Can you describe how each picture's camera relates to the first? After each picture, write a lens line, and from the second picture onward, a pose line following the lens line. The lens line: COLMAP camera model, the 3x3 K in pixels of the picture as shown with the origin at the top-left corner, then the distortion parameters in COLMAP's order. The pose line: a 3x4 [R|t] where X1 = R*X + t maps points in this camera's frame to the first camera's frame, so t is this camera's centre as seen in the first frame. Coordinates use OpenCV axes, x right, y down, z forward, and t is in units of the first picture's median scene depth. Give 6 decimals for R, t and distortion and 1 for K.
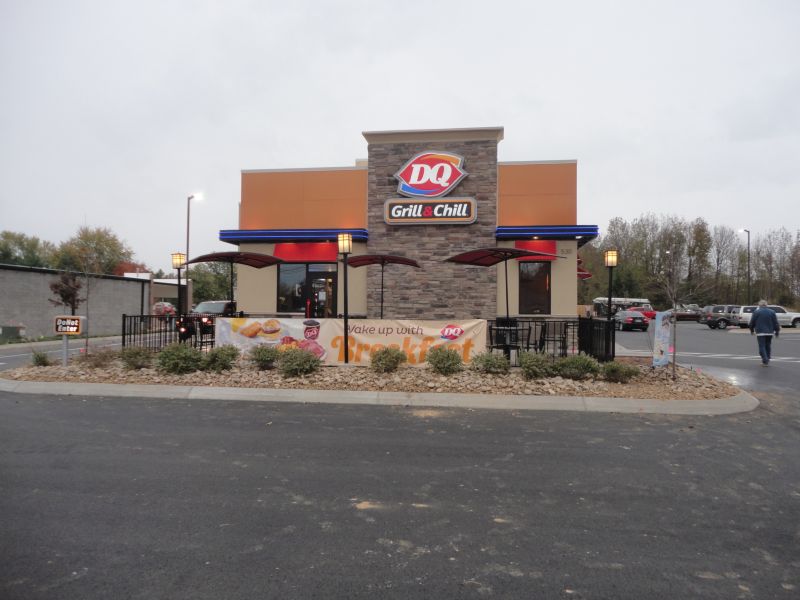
lens RADIAL K [[576.4, 0, 400.0], [0, 576.4, 300.0], [0, 0, 1]] dist [0.007713, 0.004179]
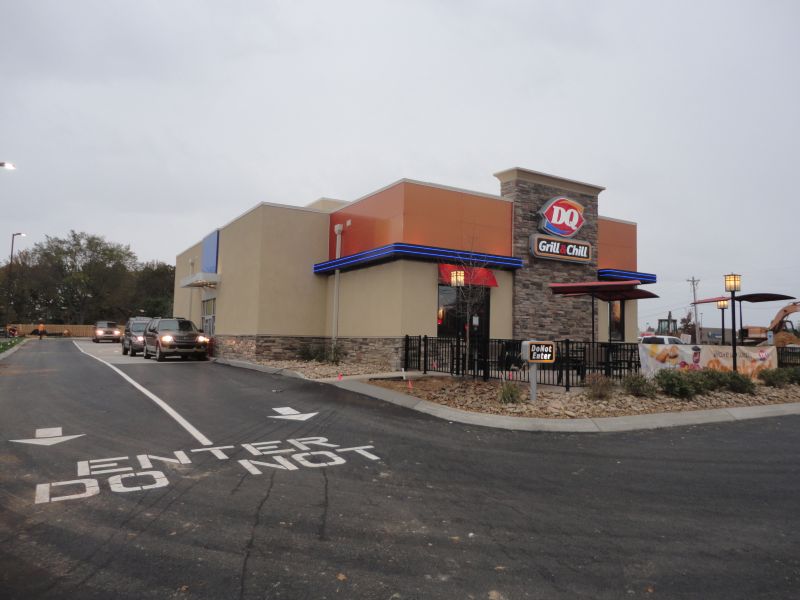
lens RADIAL K [[576.4, 0, 400.0], [0, 576.4, 300.0], [0, 0, 1]] dist [0.007713, 0.004179]
pose [[0.757278, 0.052227, 0.651002, -0.926852], [-0.024759, 0.998377, -0.051295, 0.011519], [-0.652624, 0.022727, 0.757341, 0.354982]]
